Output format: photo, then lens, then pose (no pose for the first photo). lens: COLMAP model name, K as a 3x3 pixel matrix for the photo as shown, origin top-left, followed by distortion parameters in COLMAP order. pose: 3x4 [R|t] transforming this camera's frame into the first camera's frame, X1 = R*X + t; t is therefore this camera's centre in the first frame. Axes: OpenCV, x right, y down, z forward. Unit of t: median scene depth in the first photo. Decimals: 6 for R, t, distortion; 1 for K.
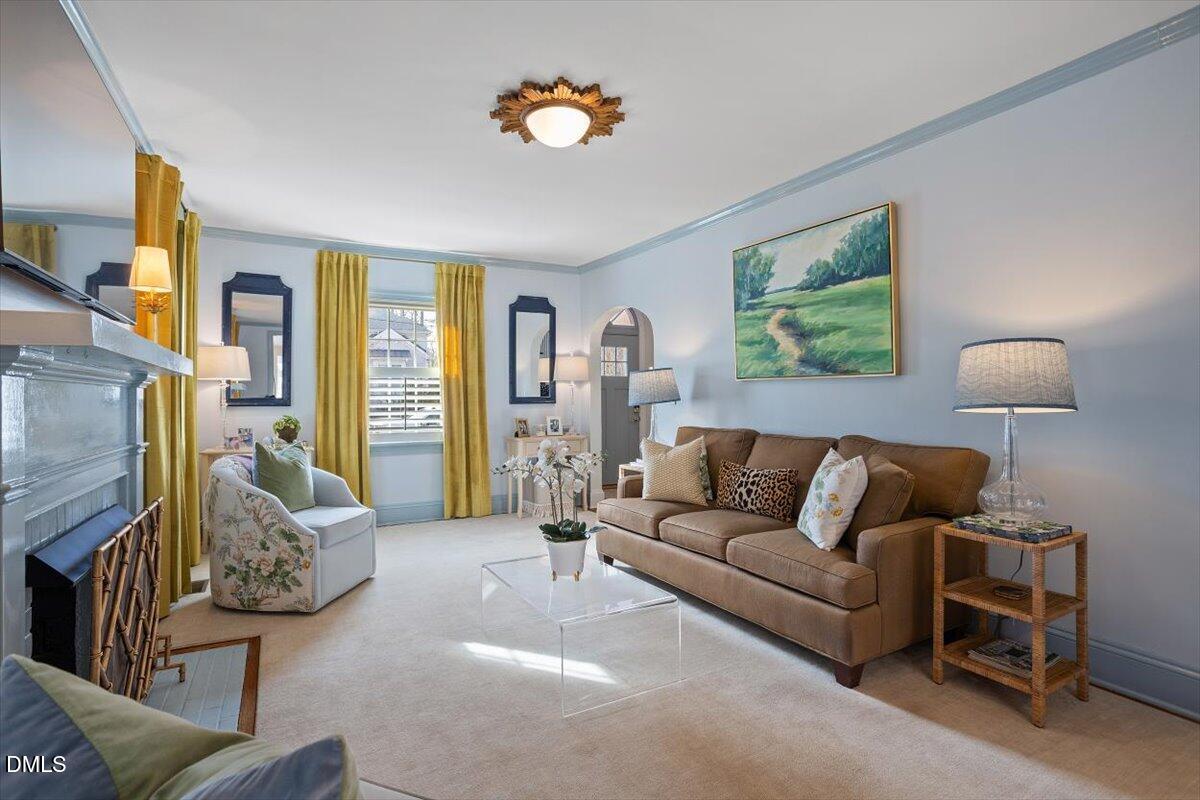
lens RADIAL K [[586.2, 0, 594.6], [0, 586.2, 388.4], [0, 0, 1]] dist [-0.046155, 0.027195]
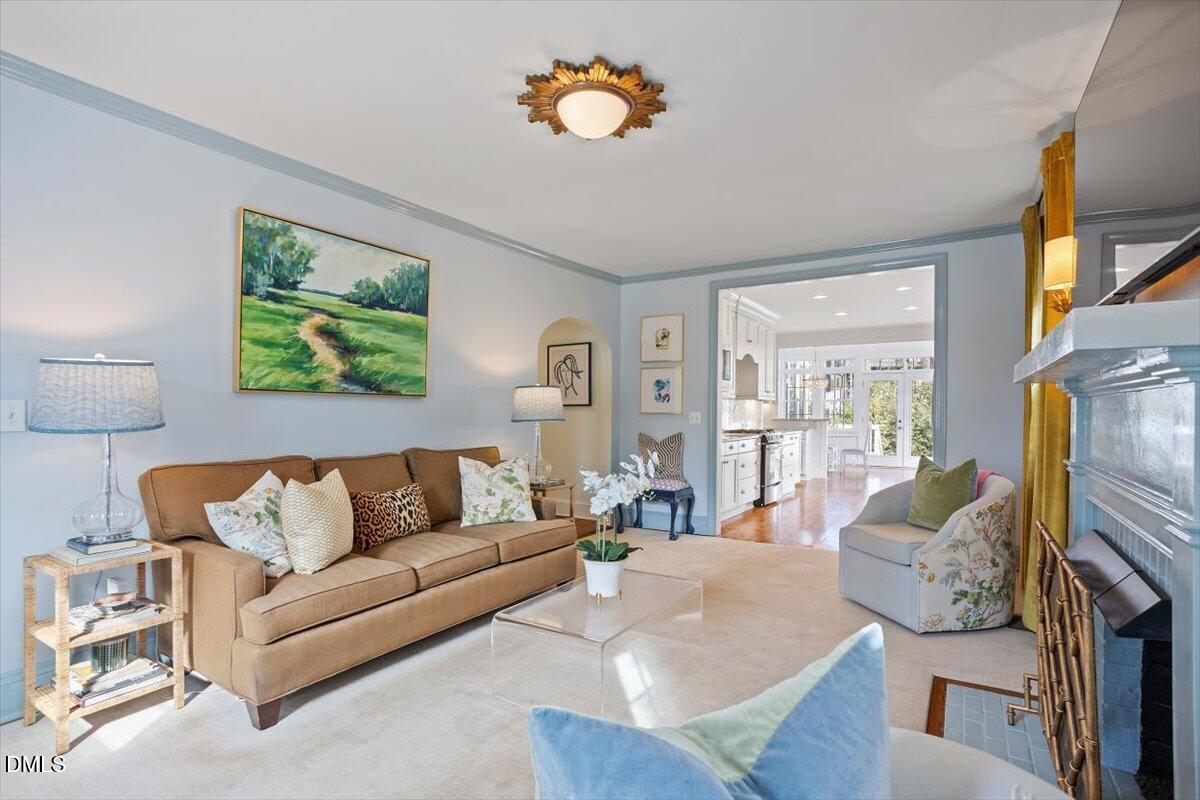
lens RADIAL K [[601.7, 0, 595.7], [0, 601.7, 415.4], [0, 0, 1]] dist [-0.001848, 0.028605]
pose [[-0.474231, 0.003693, 0.880393, -0.650178], [-0.005166, 0.999962, -0.006977, 0.018877], [-0.880385, -0.007856, -0.474194, 1.040245]]
